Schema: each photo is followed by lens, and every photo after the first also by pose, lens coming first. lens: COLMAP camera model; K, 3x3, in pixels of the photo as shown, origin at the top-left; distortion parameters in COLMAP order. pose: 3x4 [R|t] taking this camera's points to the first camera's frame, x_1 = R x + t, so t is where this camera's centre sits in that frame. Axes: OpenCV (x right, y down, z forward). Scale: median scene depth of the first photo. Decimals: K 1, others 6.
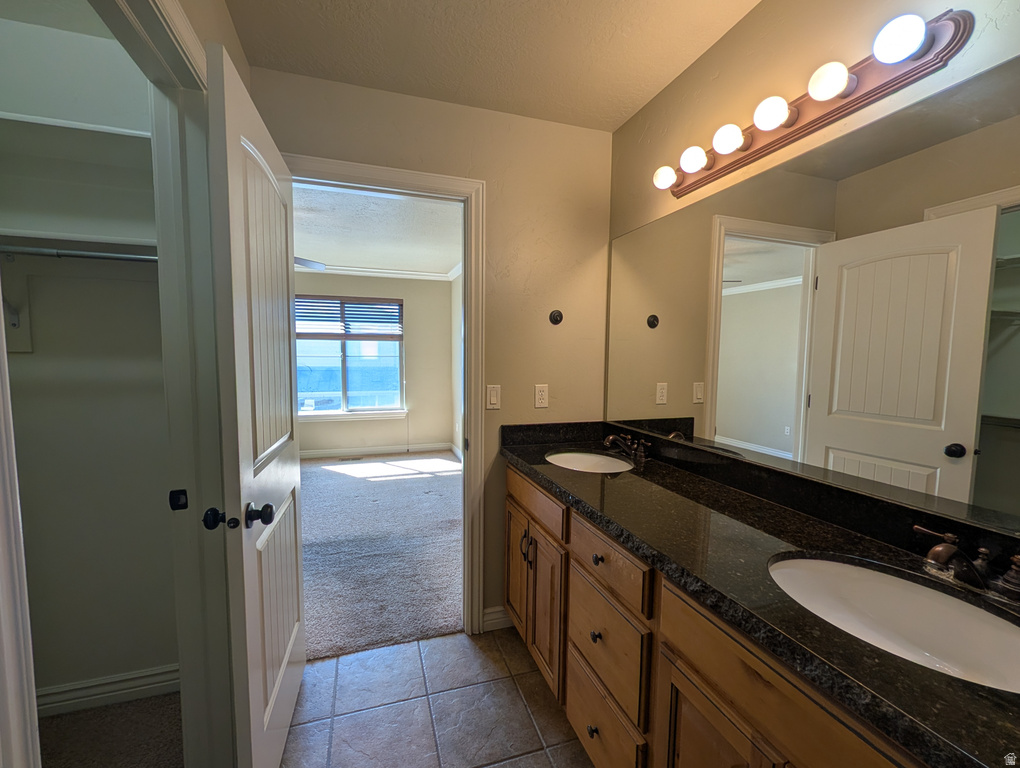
lens RADIAL K [[428.8, 0, 507.6], [0, 428.8, 387.7], [0, 0, 1]] dist [-0.001536, 0.001056]
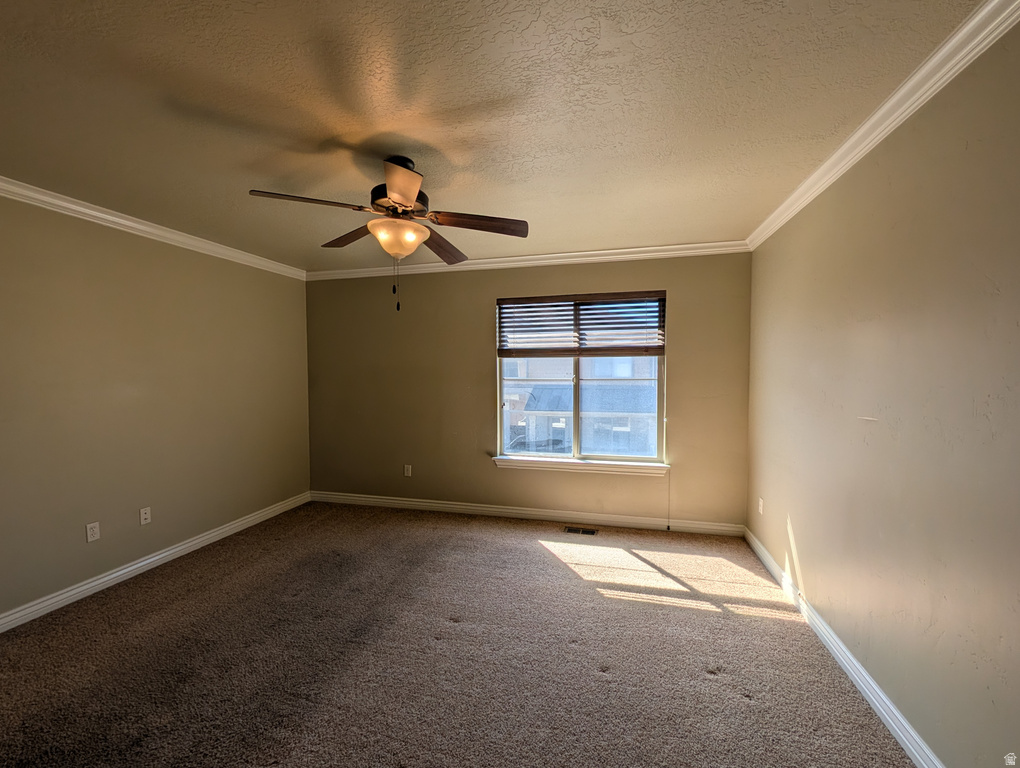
lens RADIAL K [[428.8, 0, 508.3], [0, 428.8, 383.2], [0, 0, 1]] dist [-0.001536, 0.001056]
pose [[0.835858, 0.008122, -0.548886, -0.090188], [-0.032840, 0.998840, -0.035230, -0.039045], [0.547963, 0.047473, 0.835155, 0.351515]]
